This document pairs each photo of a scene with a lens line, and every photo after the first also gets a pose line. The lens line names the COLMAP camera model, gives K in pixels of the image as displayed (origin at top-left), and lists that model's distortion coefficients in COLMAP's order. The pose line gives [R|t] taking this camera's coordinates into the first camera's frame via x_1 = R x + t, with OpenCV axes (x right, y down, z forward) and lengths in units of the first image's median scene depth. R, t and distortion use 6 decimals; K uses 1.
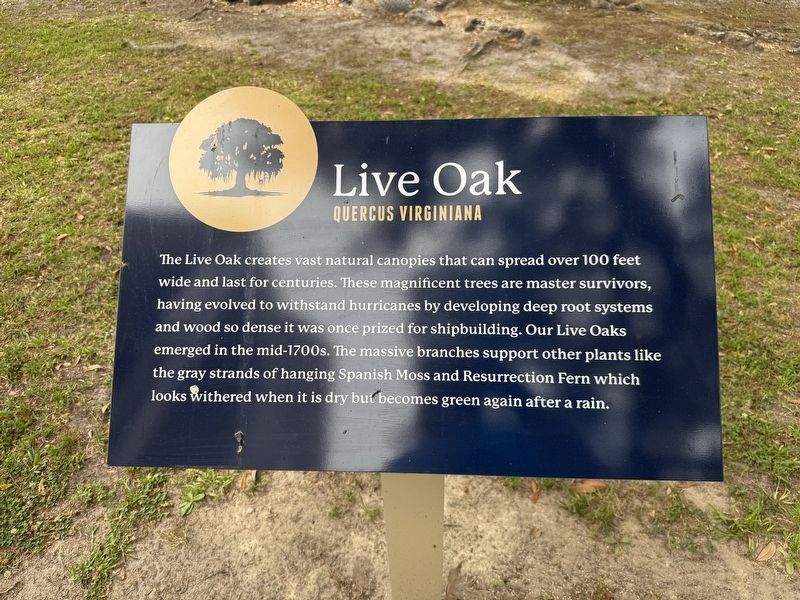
lens RADIAL K [[572.7, 0, 400.5], [0, 572.7, 299.5], [0, 0, 1]] dist [-0.002072, -0.012238]
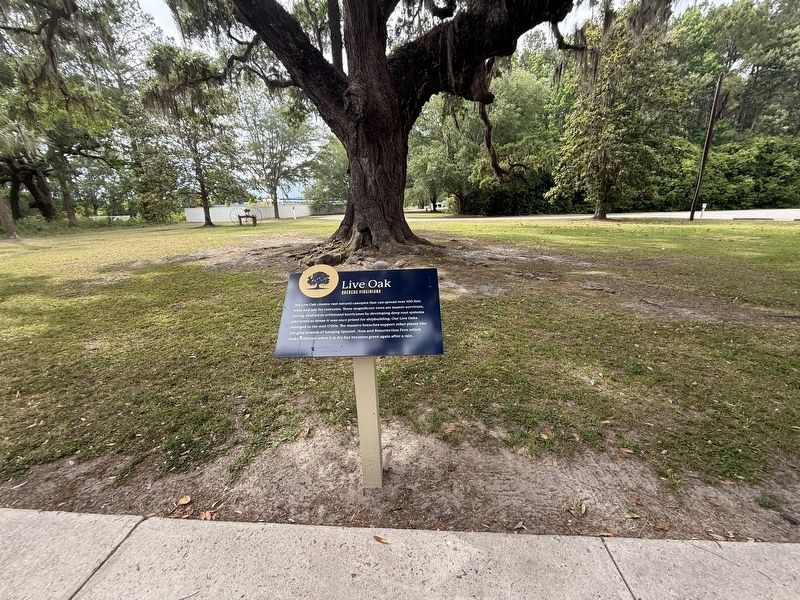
lens RADIAL K [[321.5, 0, 399.1], [0, 321.5, 300.3], [0, 0, 1]] dist [0.001578, 0.000069]
pose [[0.999683, -0.011874, 0.022202, 0.103536], [0.019422, 0.924805, -0.379944, 0.346719], [-0.016021, 0.380255, 0.924743, -0.464903]]
